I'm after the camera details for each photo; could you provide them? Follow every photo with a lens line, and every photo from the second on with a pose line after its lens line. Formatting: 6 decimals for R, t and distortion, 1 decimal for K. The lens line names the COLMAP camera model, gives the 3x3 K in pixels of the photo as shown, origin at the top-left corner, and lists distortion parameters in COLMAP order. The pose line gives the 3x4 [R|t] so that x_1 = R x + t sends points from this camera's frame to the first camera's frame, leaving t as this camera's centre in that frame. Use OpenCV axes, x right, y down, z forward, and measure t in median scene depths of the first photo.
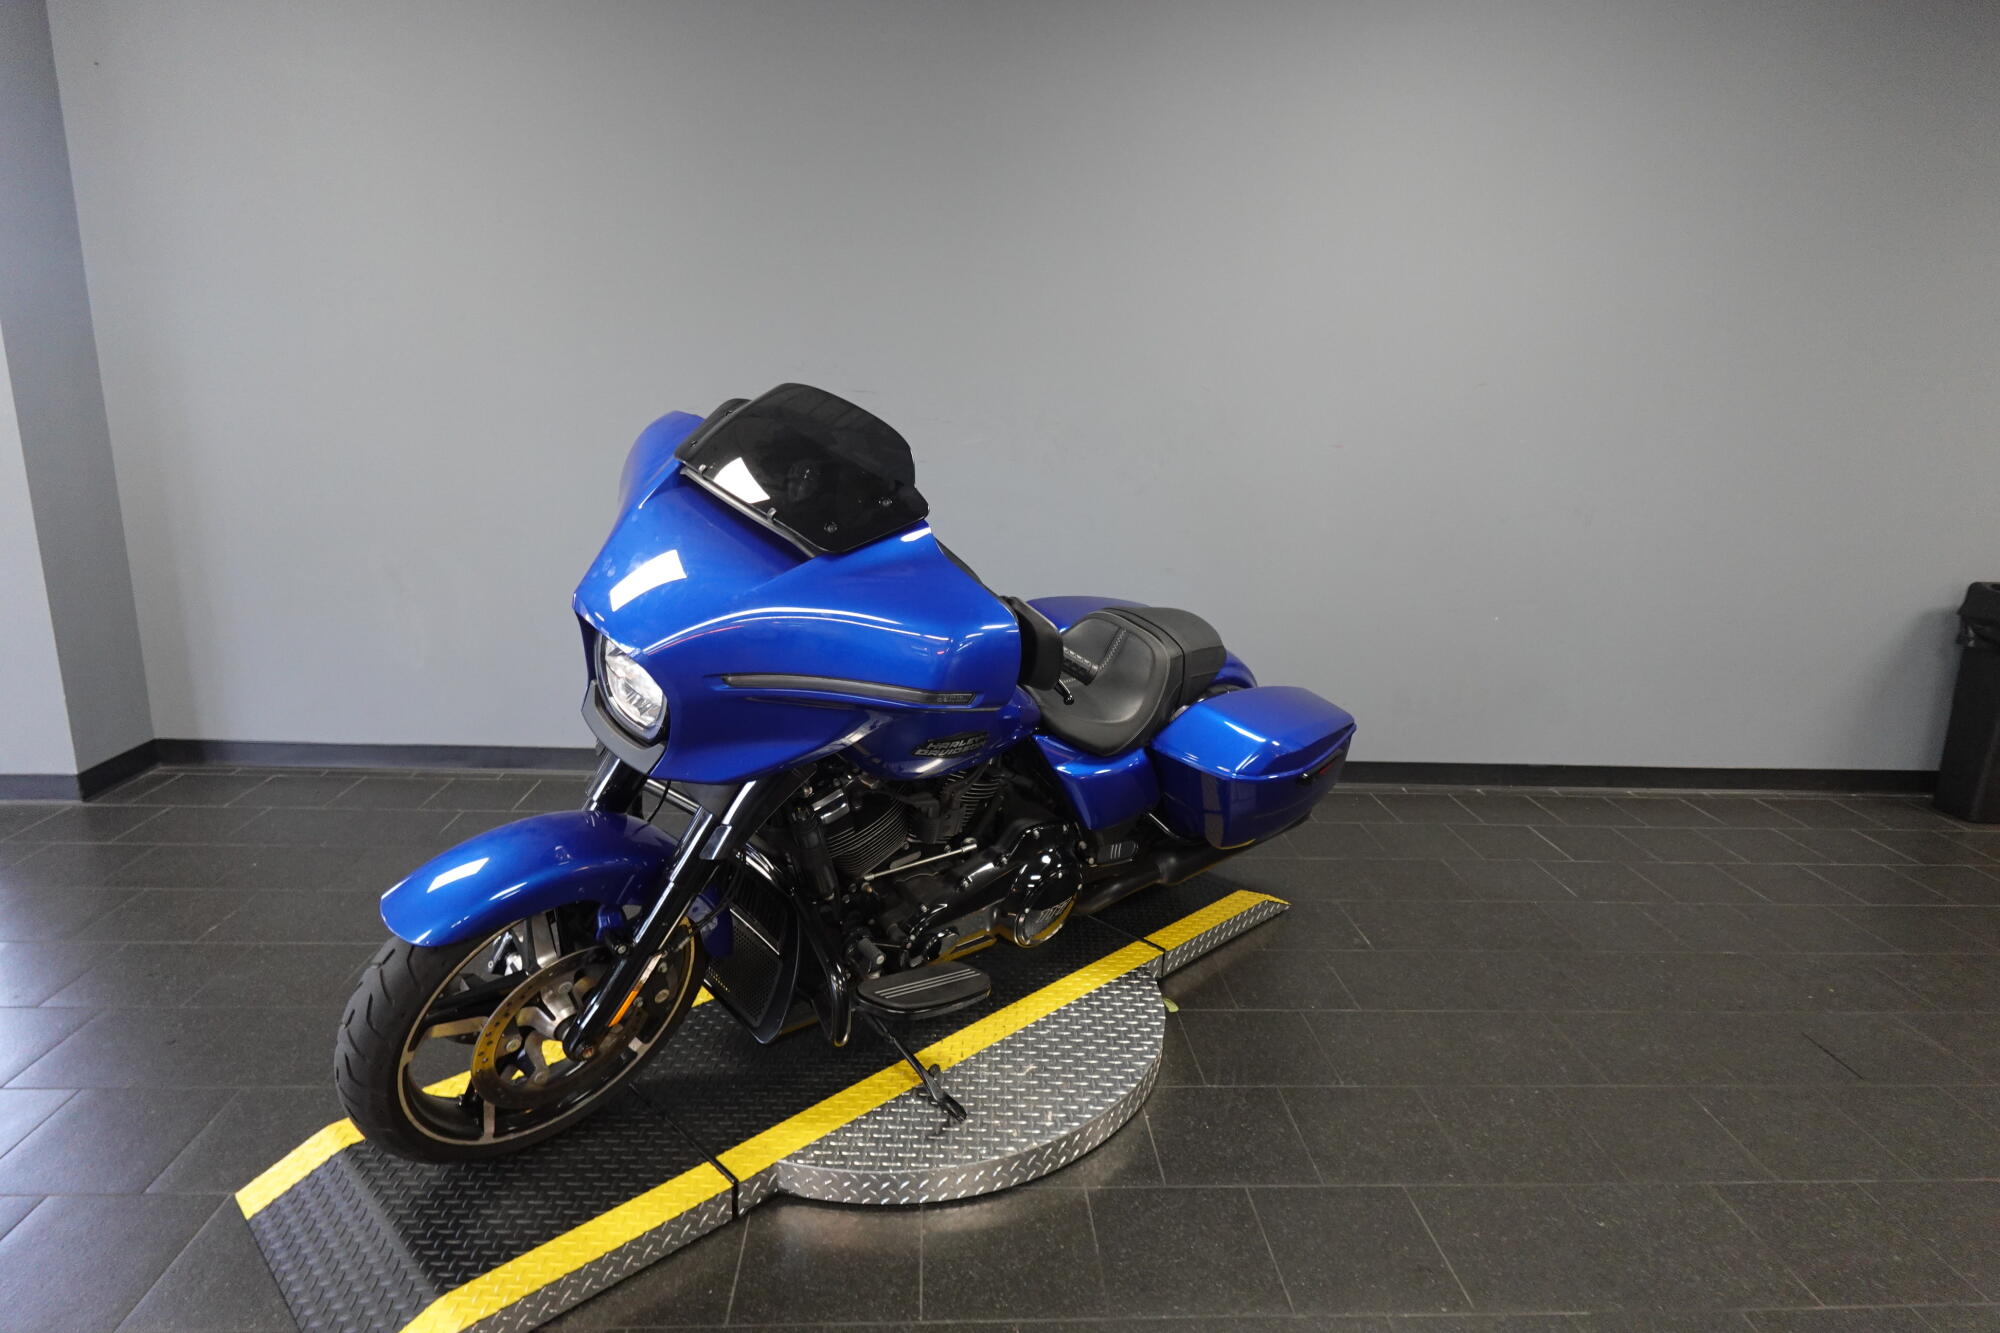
lens RADIAL K [[1127.0, 0, 1000.0], [0, 1127.0, 666.5], [0, 0, 1]] dist [0.004085, -0.003133]
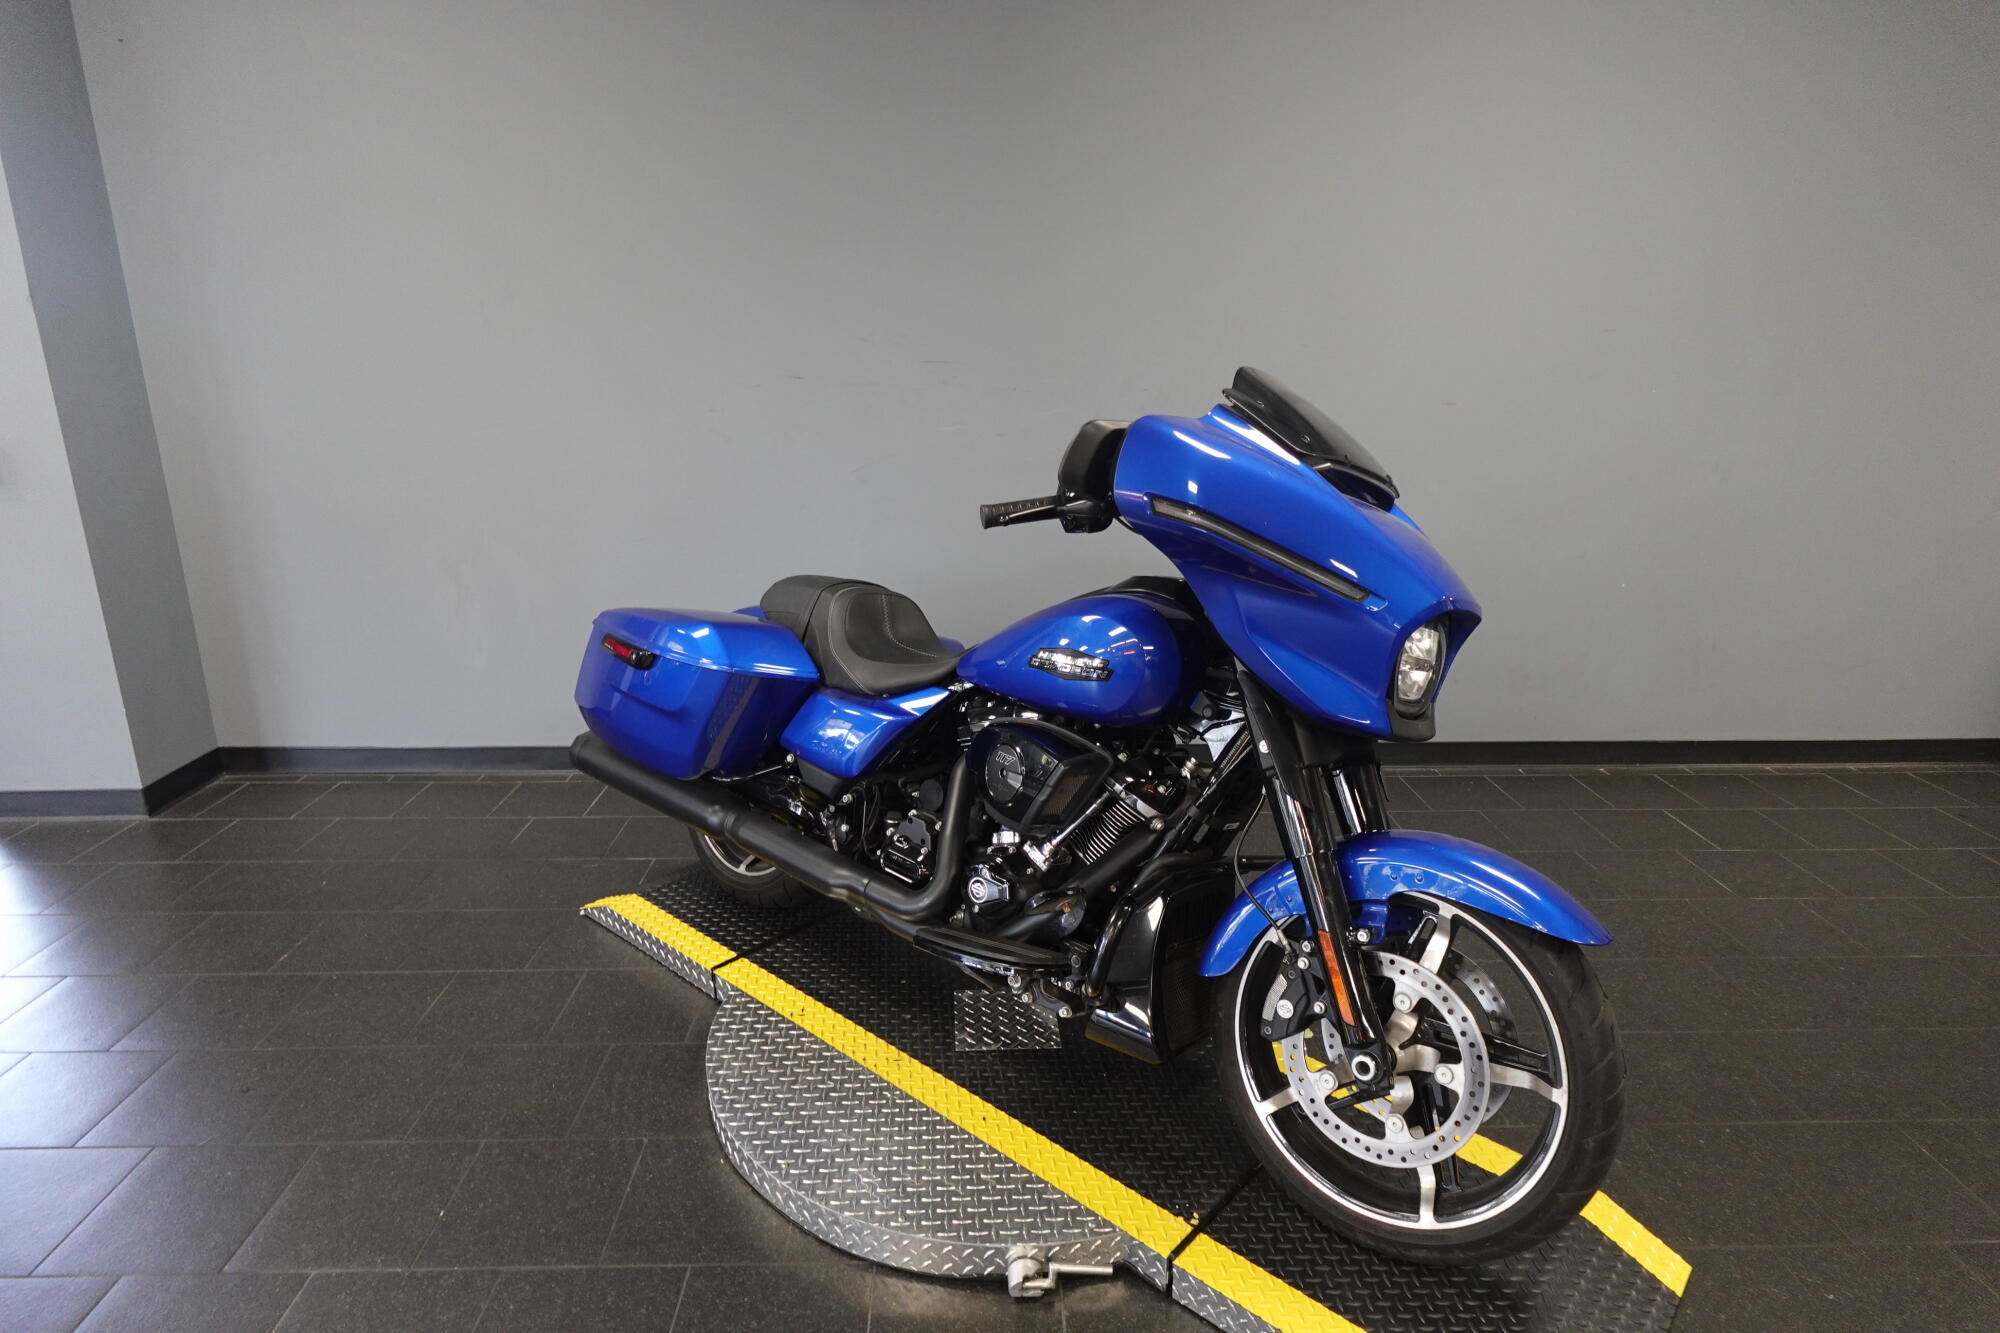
lens RADIAL K [[1127.0, 0, 1000.0], [0, 1127.0, 666.5], [0, 0, 1]] dist [0.004085, -0.003133]
pose [[0.998883, -0.023861, -0.040777, -0.050278], [0.025348, 0.999018, 0.036351, -0.034166], [0.039869, -0.037344, 0.998507, 0.083959]]
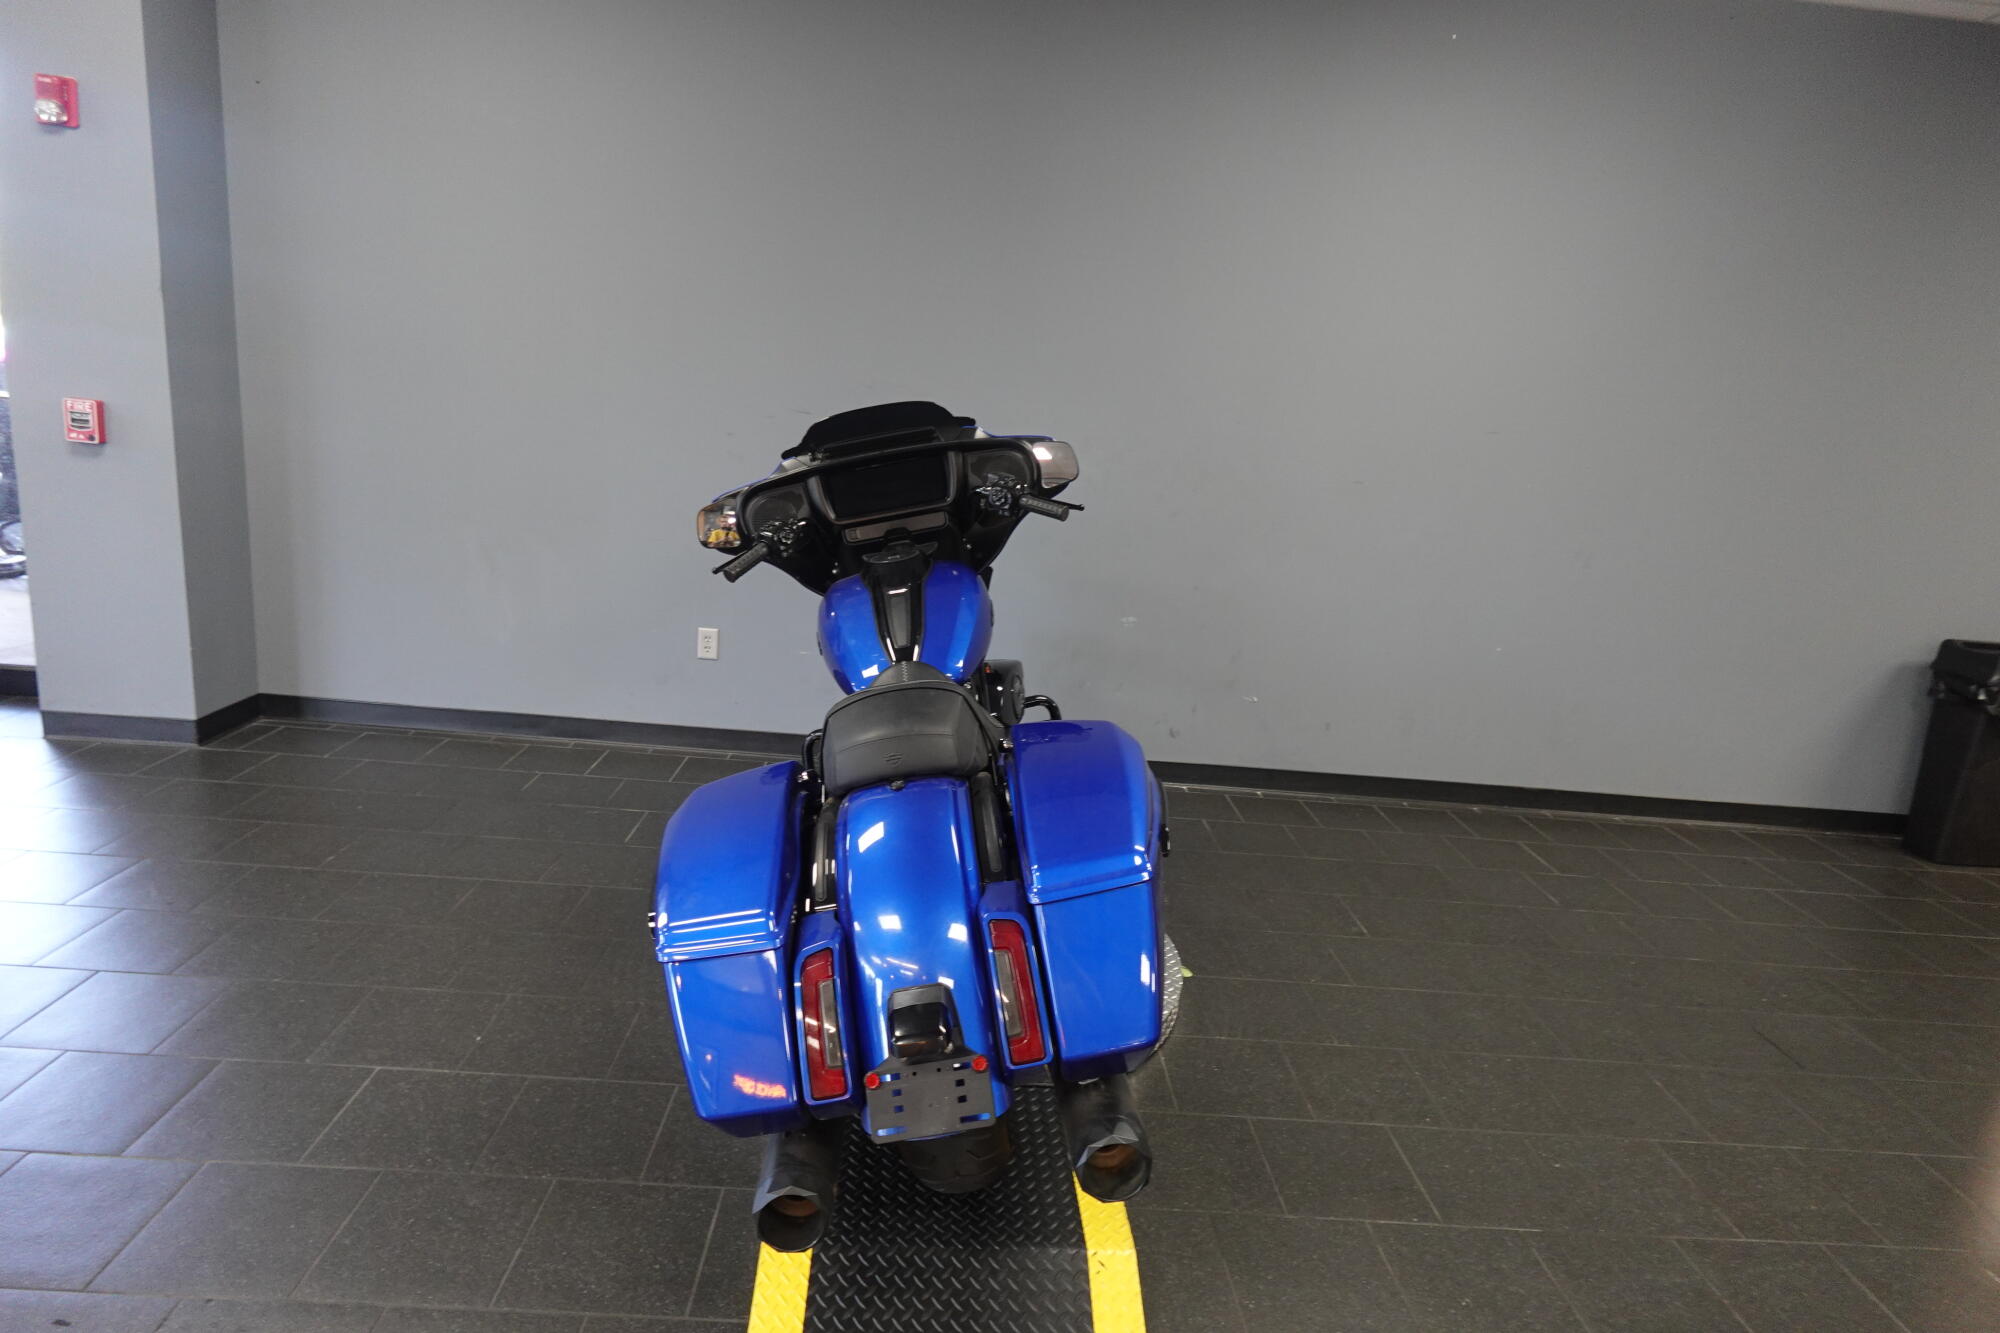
lens RADIAL K [[1127.0, 0, 1000.0], [0, 1127.0, 666.5], [0, 0, 1]] dist [0.004085, -0.003133]
pose [[0.998538, 0.053162, -0.009802, -0.036114], [-0.053336, 0.998406, -0.018469, 0.029023], [0.008805, 0.018965, 0.999781, -0.120861]]
